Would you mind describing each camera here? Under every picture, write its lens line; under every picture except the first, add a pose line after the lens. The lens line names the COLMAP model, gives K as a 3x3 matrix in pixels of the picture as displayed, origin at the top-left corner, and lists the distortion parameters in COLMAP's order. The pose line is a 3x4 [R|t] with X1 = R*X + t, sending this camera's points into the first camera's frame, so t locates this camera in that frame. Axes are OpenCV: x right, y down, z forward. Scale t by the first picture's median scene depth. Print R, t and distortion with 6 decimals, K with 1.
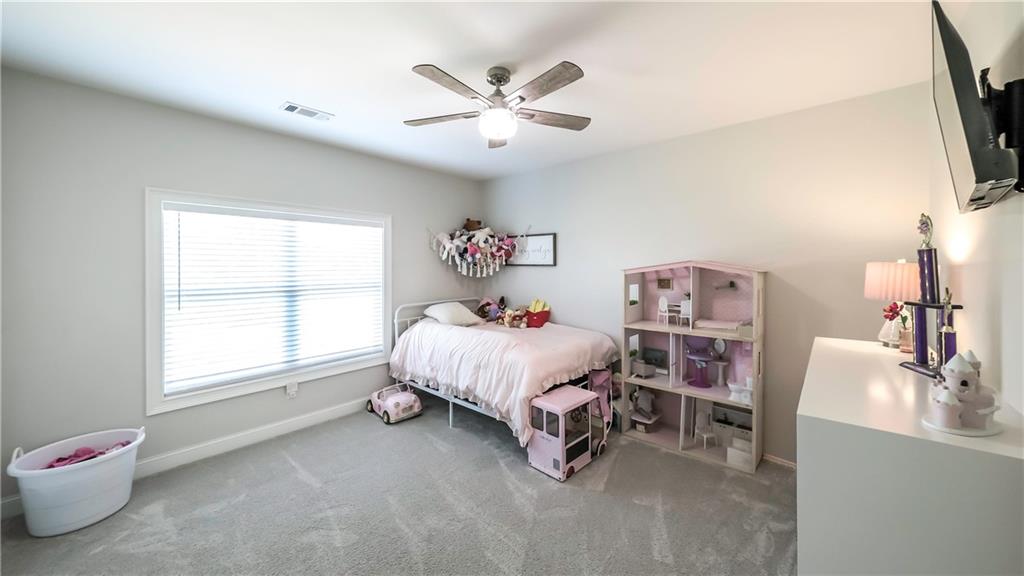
lens RADIAL K [[361.1, 0, 513.7], [0, 361.1, 263.2], [0, 0, 1]] dist [0.000823, 0.000025]
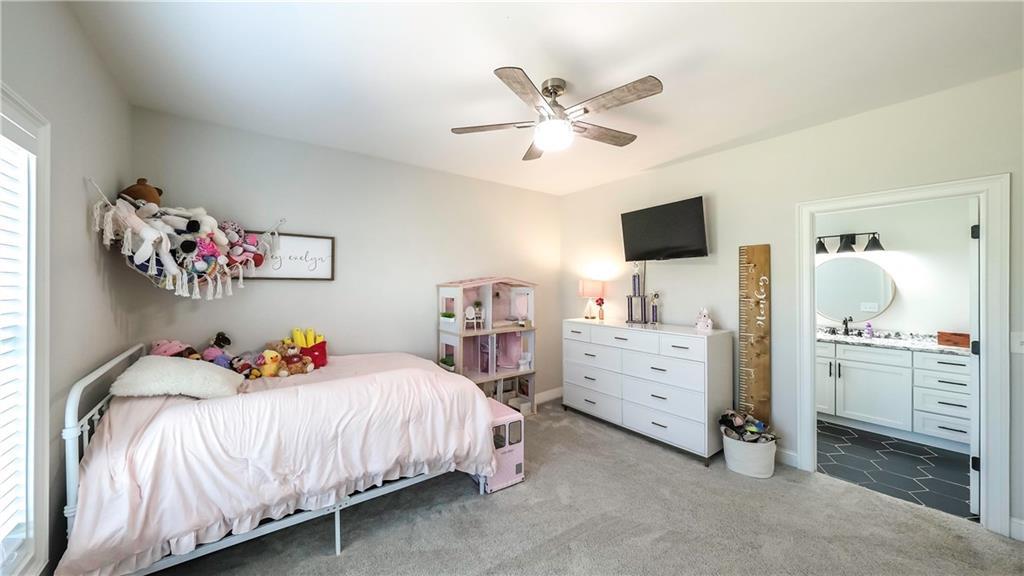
lens RADIAL K [[354.7, 0, 502.9], [0, 354.7, 280.3], [0, 0, 1]] dist [0.000535, -0.004004]
pose [[0.219058, 0.009768, 0.975663, -0.660035], [-0.006404, 0.999943, -0.008574, 0.014783], [-0.975691, -0.004370, 0.219108, 0.602714]]
